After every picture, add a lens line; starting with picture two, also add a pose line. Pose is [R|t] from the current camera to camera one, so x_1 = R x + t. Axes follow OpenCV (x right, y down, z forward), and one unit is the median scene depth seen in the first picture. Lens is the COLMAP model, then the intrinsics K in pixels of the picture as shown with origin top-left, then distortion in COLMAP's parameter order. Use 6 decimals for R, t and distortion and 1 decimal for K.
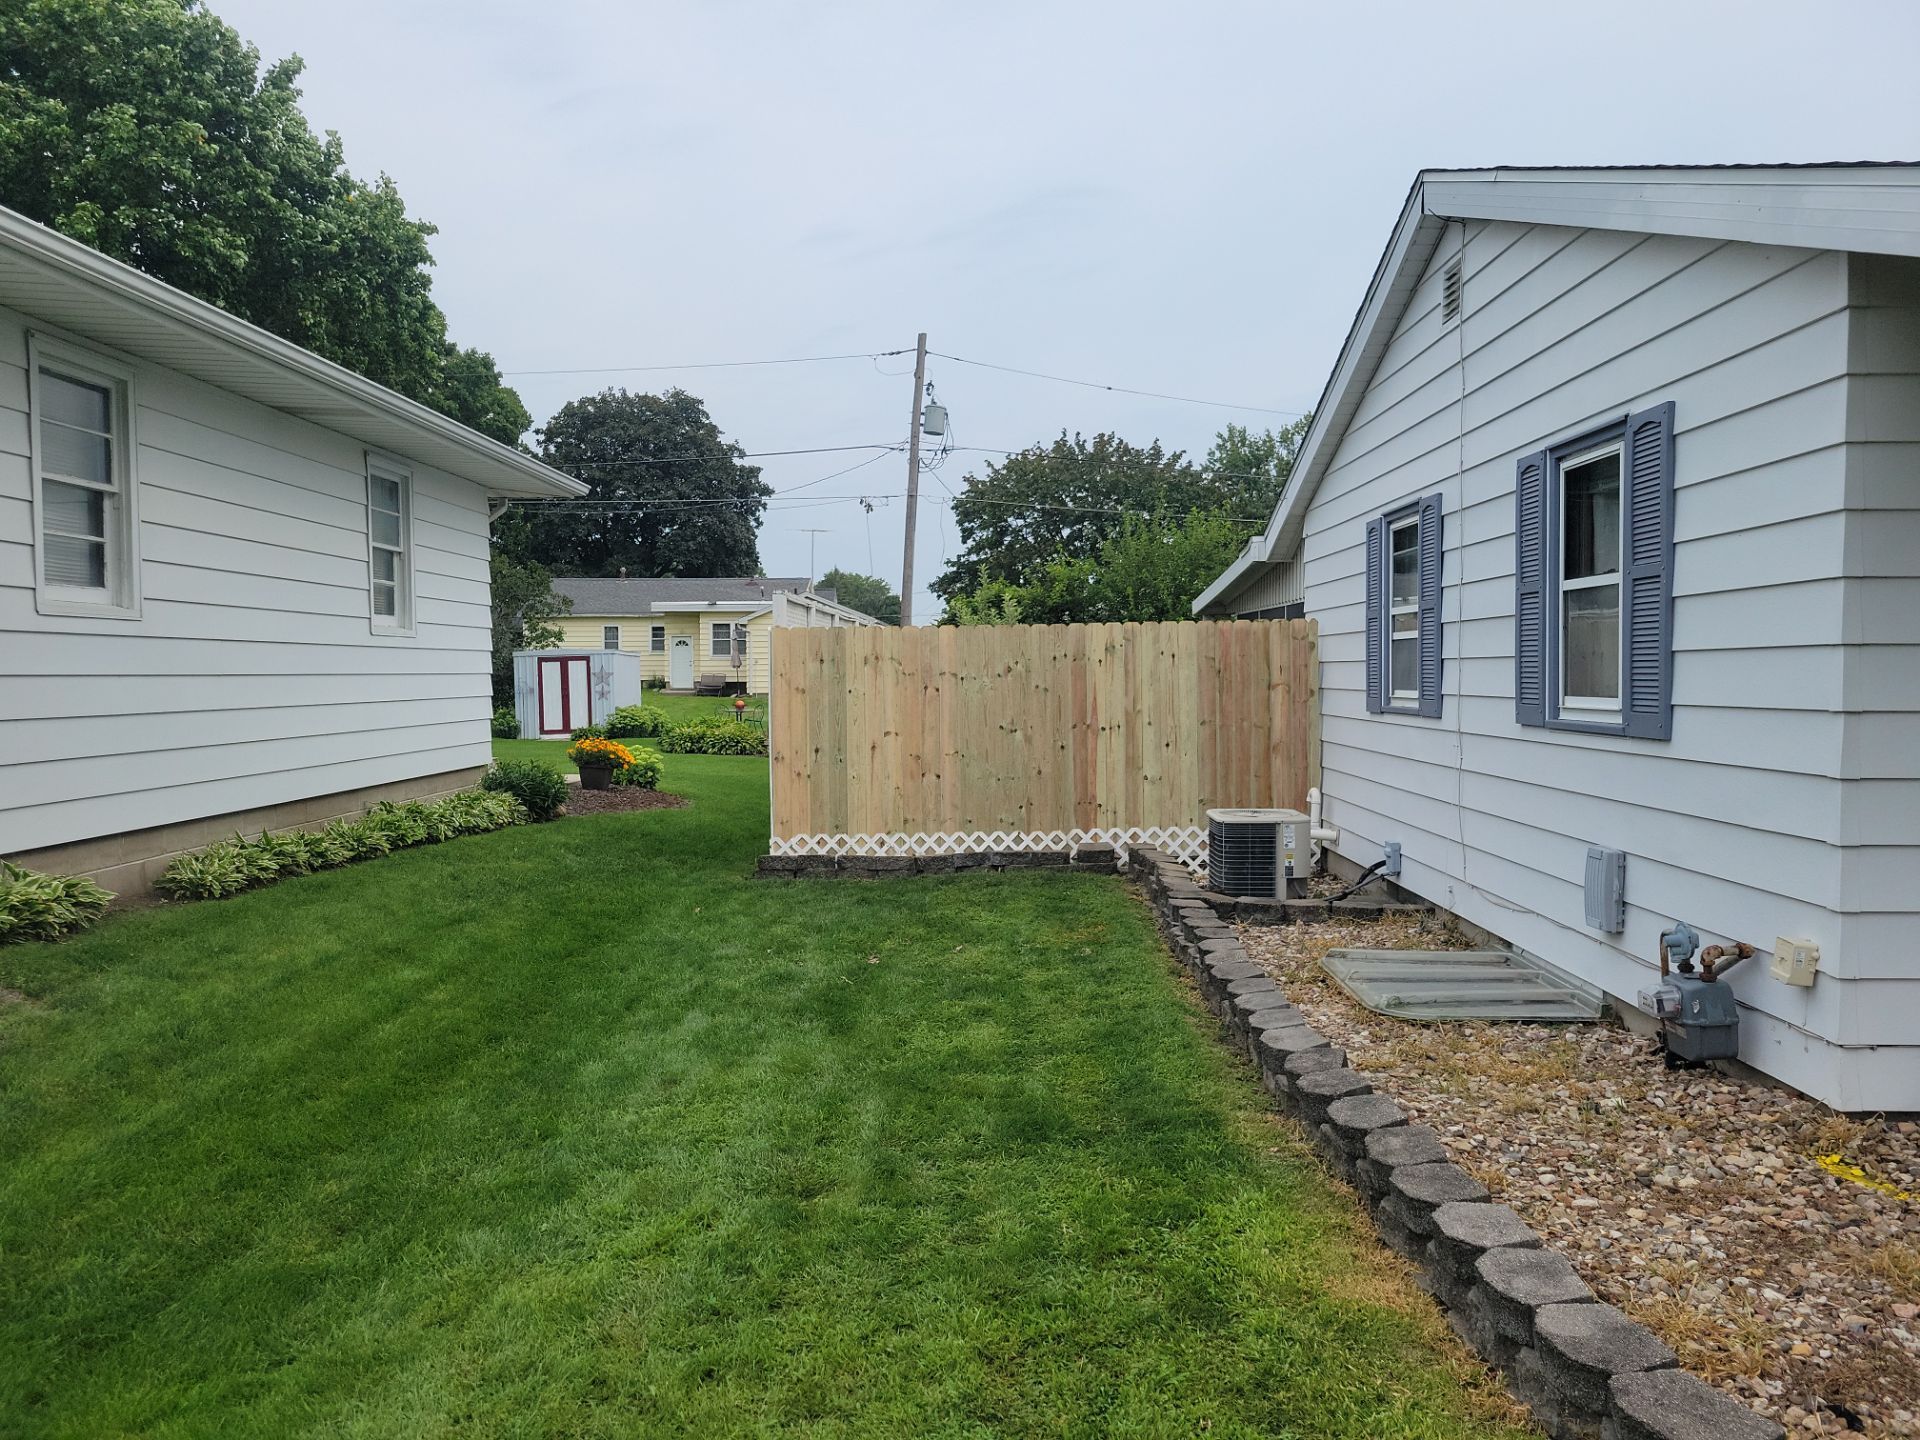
lens RADIAL K [[1451.0, 0, 949.2], [0, 1451.0, 713.0], [0, 0, 1]] dist [0.076071, -0.056139]
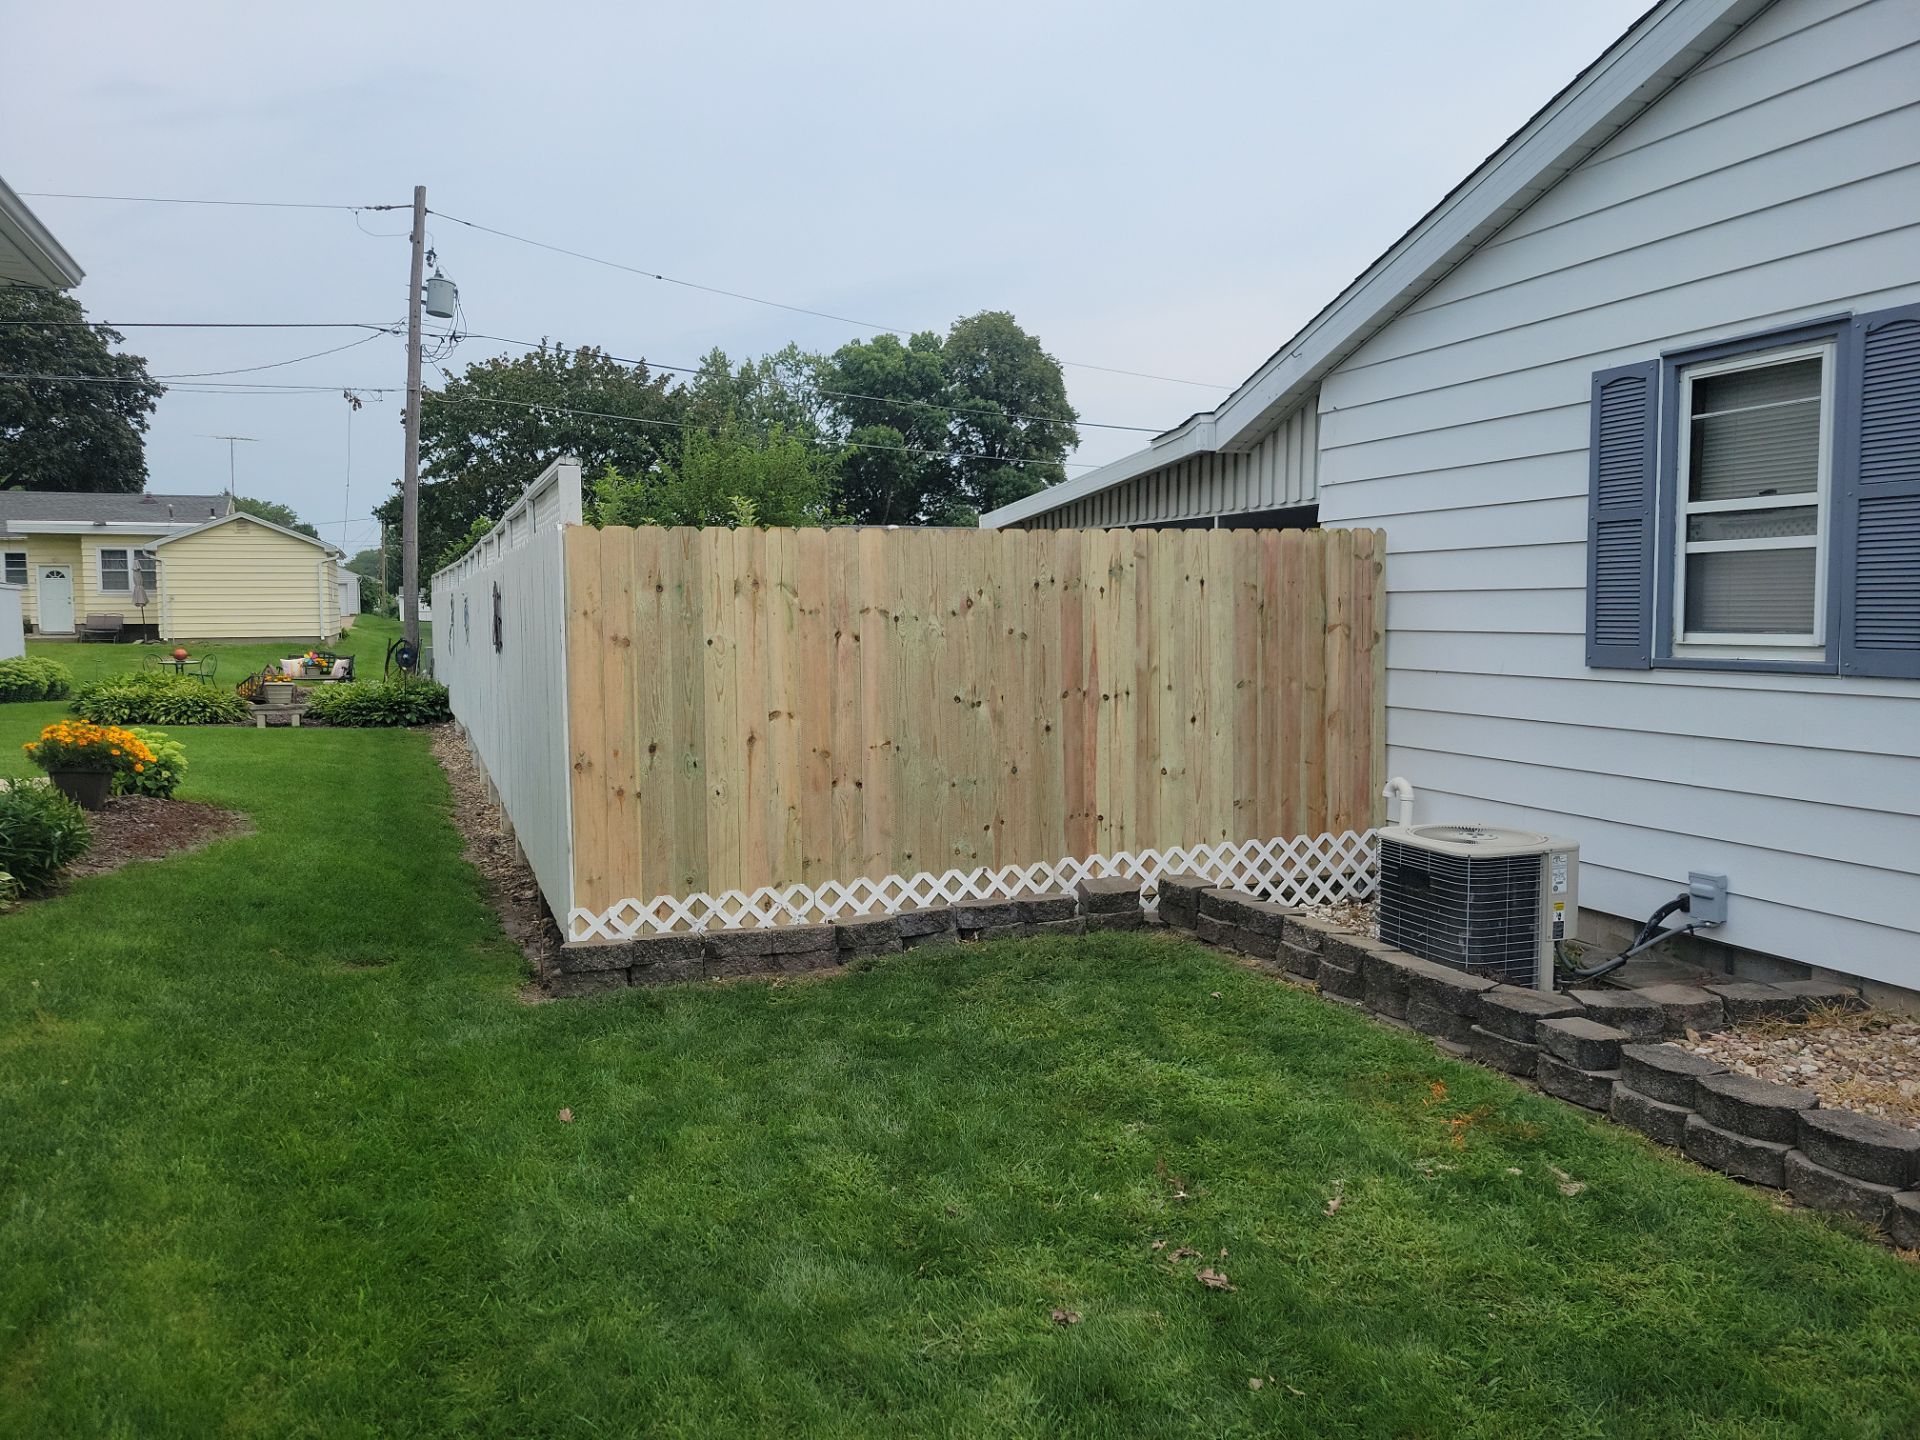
lens RADIAL K [[1451.0, 0, 949.2], [0, 1451.0, 713.0], [0, 0, 1]] dist [0.076071, -0.056139]
pose [[0.927637, -0.027988, 0.372433, -0.193099], [0.012788, 0.998984, 0.043220, -0.010569], [-0.373264, -0.035329, 0.927052, 0.437925]]
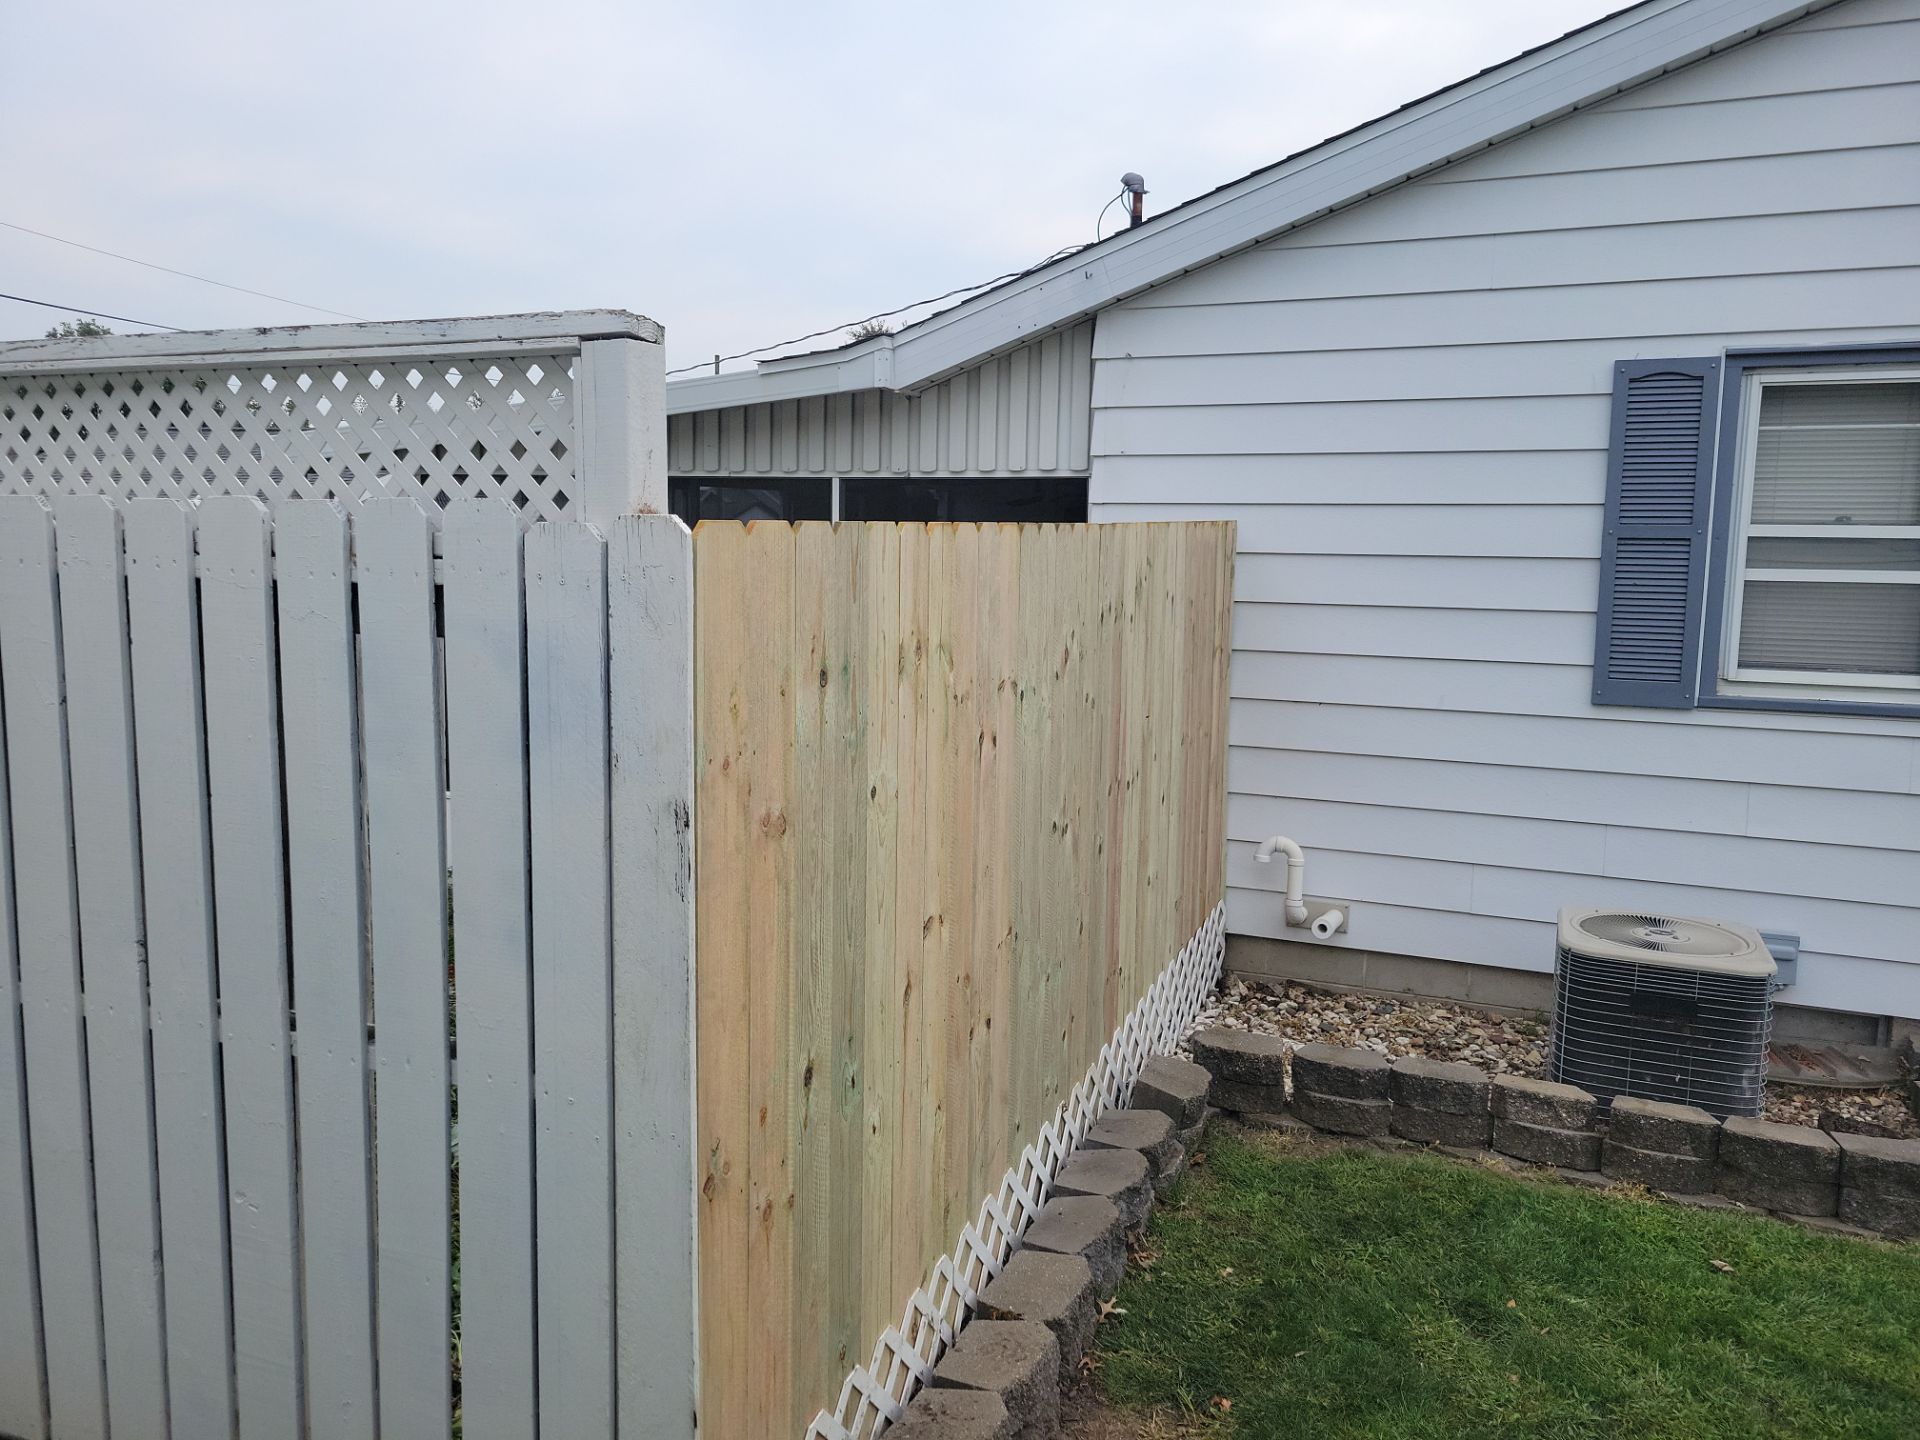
lens RADIAL K [[1451.0, 0, 949.2], [0, 1451.0, 713.0], [0, 0, 1]] dist [0.076071, -0.056139]
pose [[0.360921, -0.106367, 0.926511, -0.285673], [0.010607, 0.993878, 0.109968, -0.054287], [-0.932536, -0.029862, 0.359840, 0.899601]]
